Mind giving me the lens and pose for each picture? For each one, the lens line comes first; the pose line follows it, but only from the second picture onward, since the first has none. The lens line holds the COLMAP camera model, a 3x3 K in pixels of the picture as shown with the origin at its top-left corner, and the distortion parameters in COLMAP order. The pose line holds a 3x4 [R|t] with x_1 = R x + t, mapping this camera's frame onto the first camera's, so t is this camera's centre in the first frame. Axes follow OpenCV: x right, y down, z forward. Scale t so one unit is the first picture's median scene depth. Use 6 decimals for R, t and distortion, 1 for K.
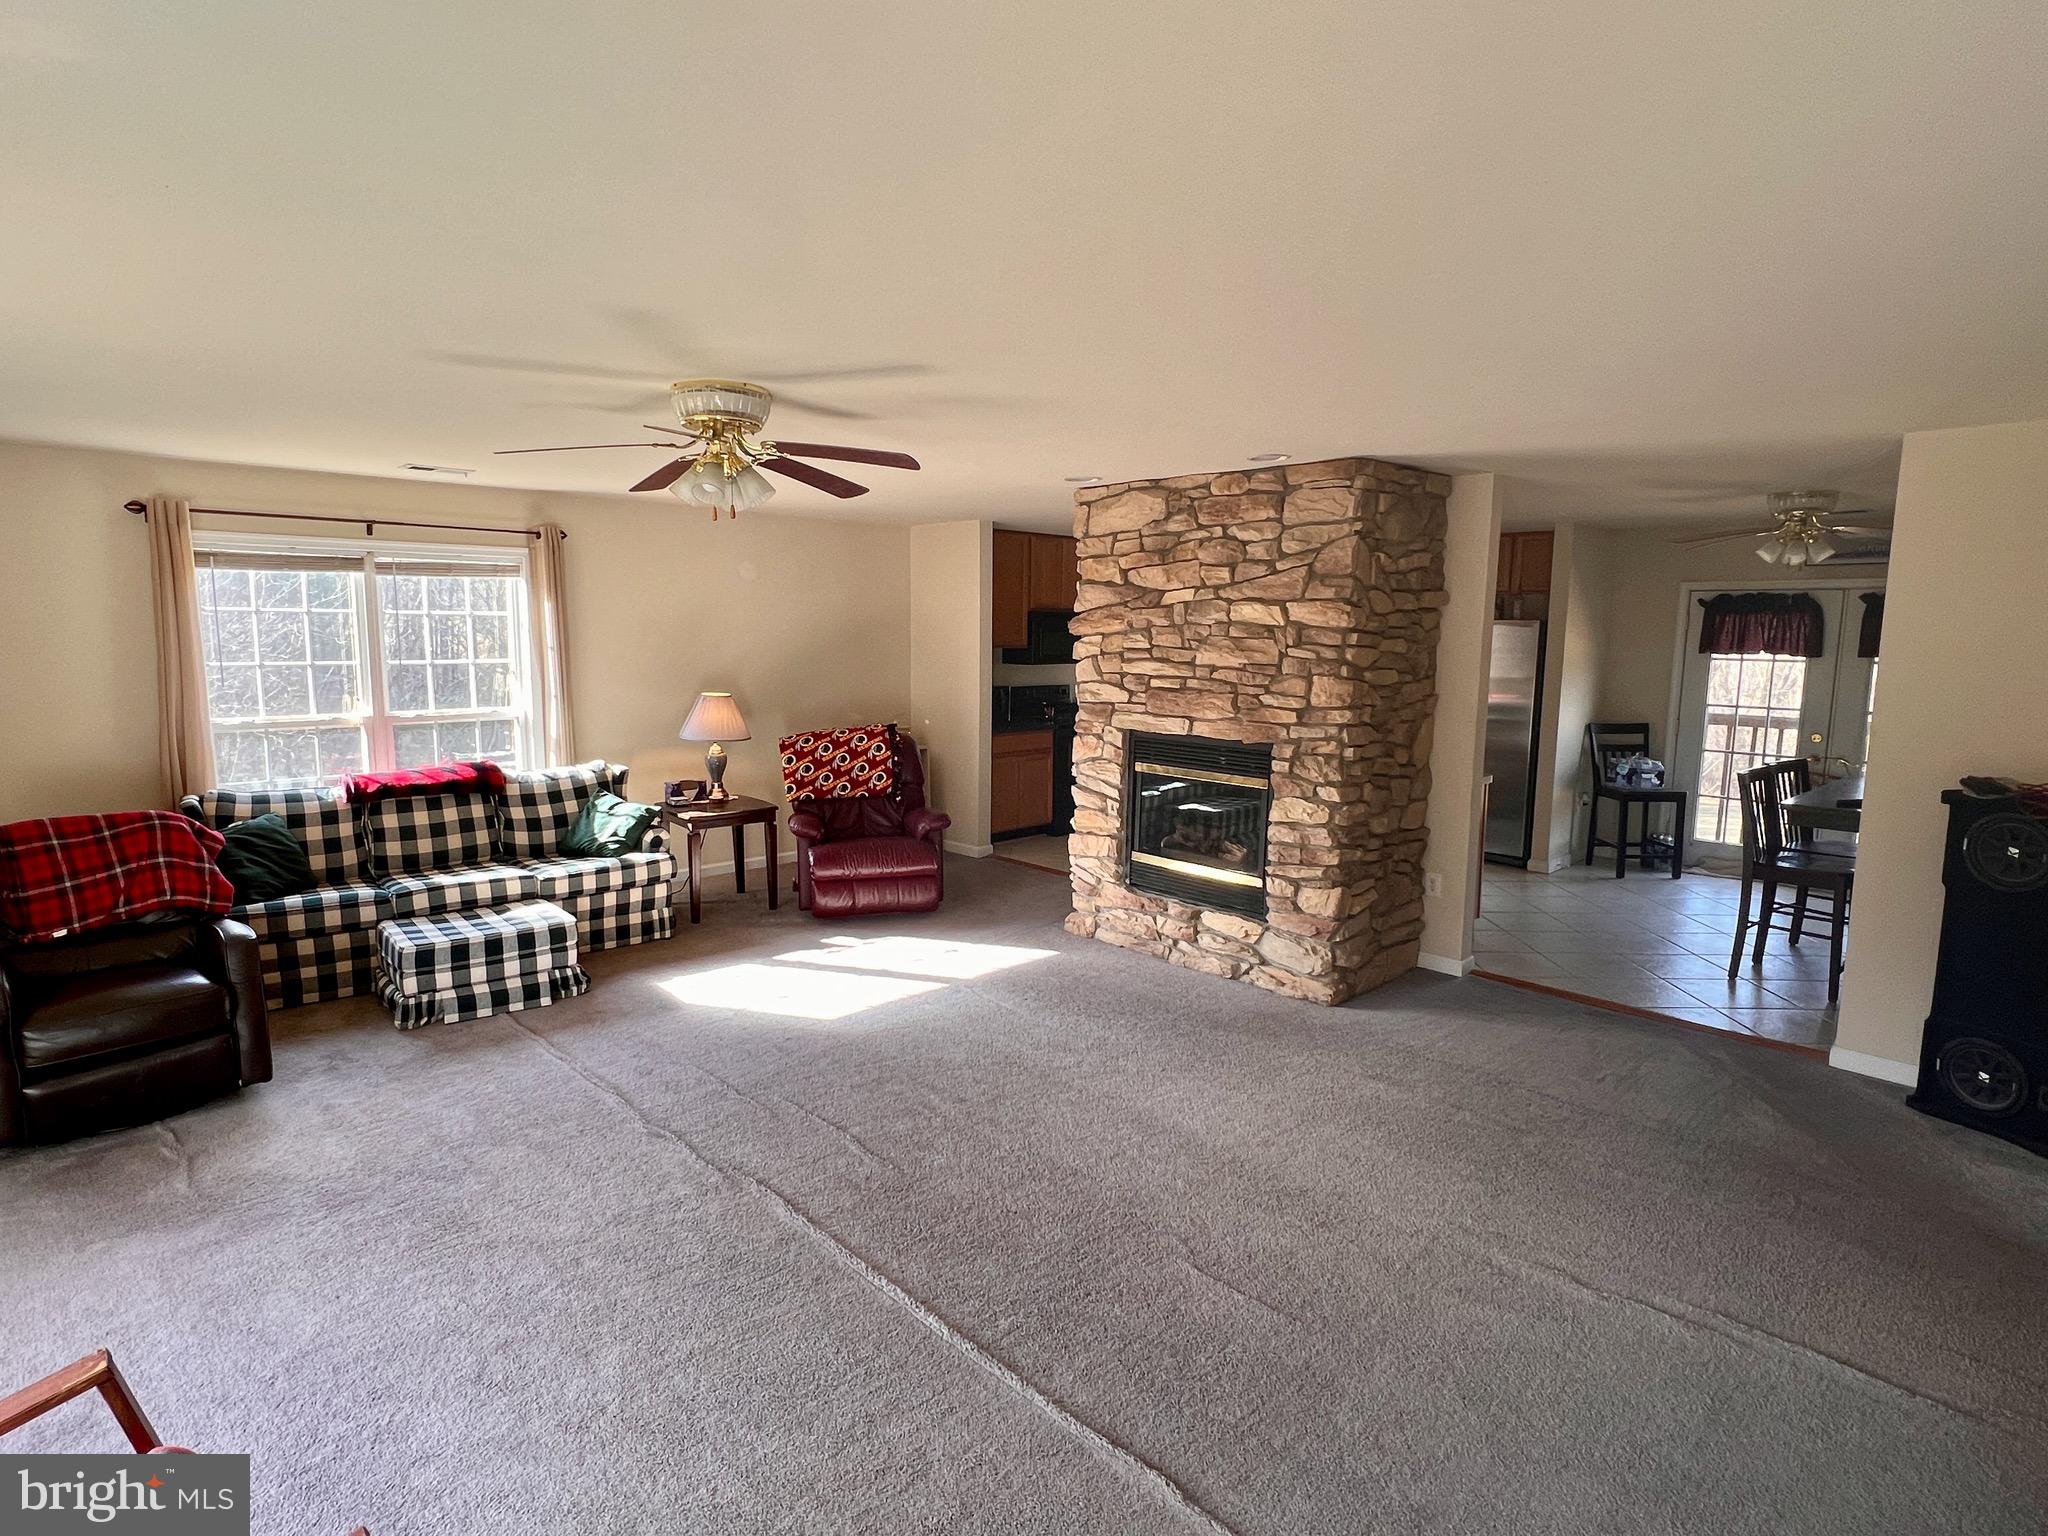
lens RADIAL K [[1069.1, 0, 1004.5], [0, 1069.1, 764.7], [0, 0, 1]] dist [0.002904, -0.002846]
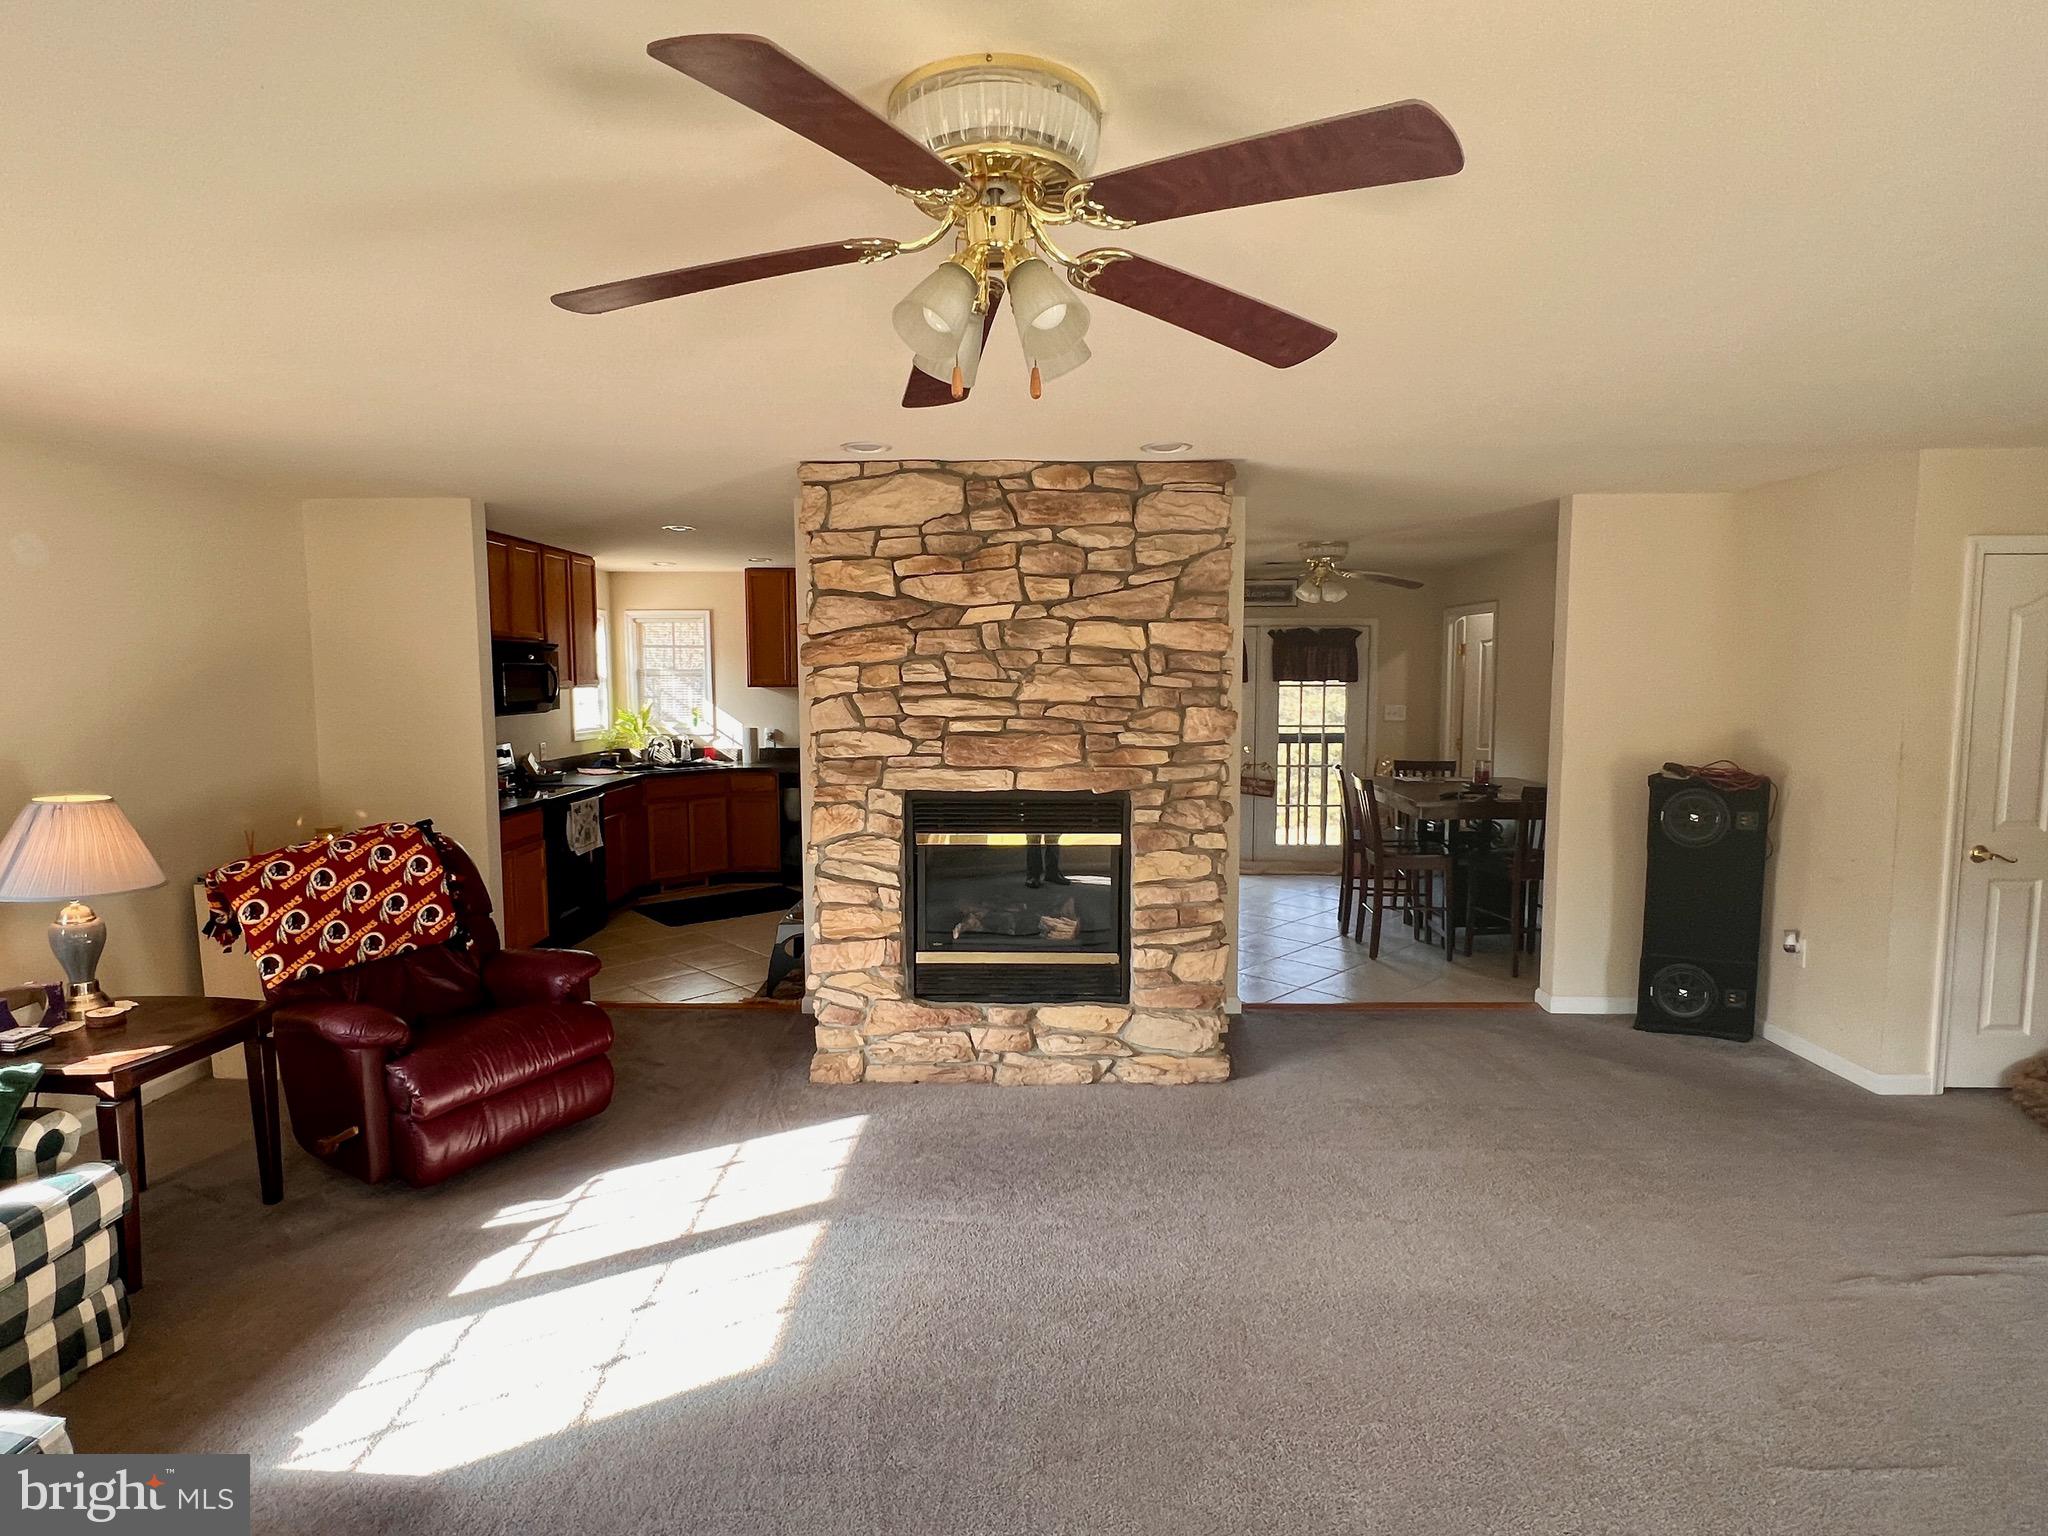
lens RADIAL K [[1069.1, 0, 1027.6], [0, 1069.1, 771.8], [0, 0, 1]] dist [0.002904, -0.002846]
pose [[0.696795, -0.074054, 0.713438, -0.367346], [0.102217, 0.994756, 0.003422, -0.041376], [-0.709950, 0.070540, 0.700710, 0.425777]]
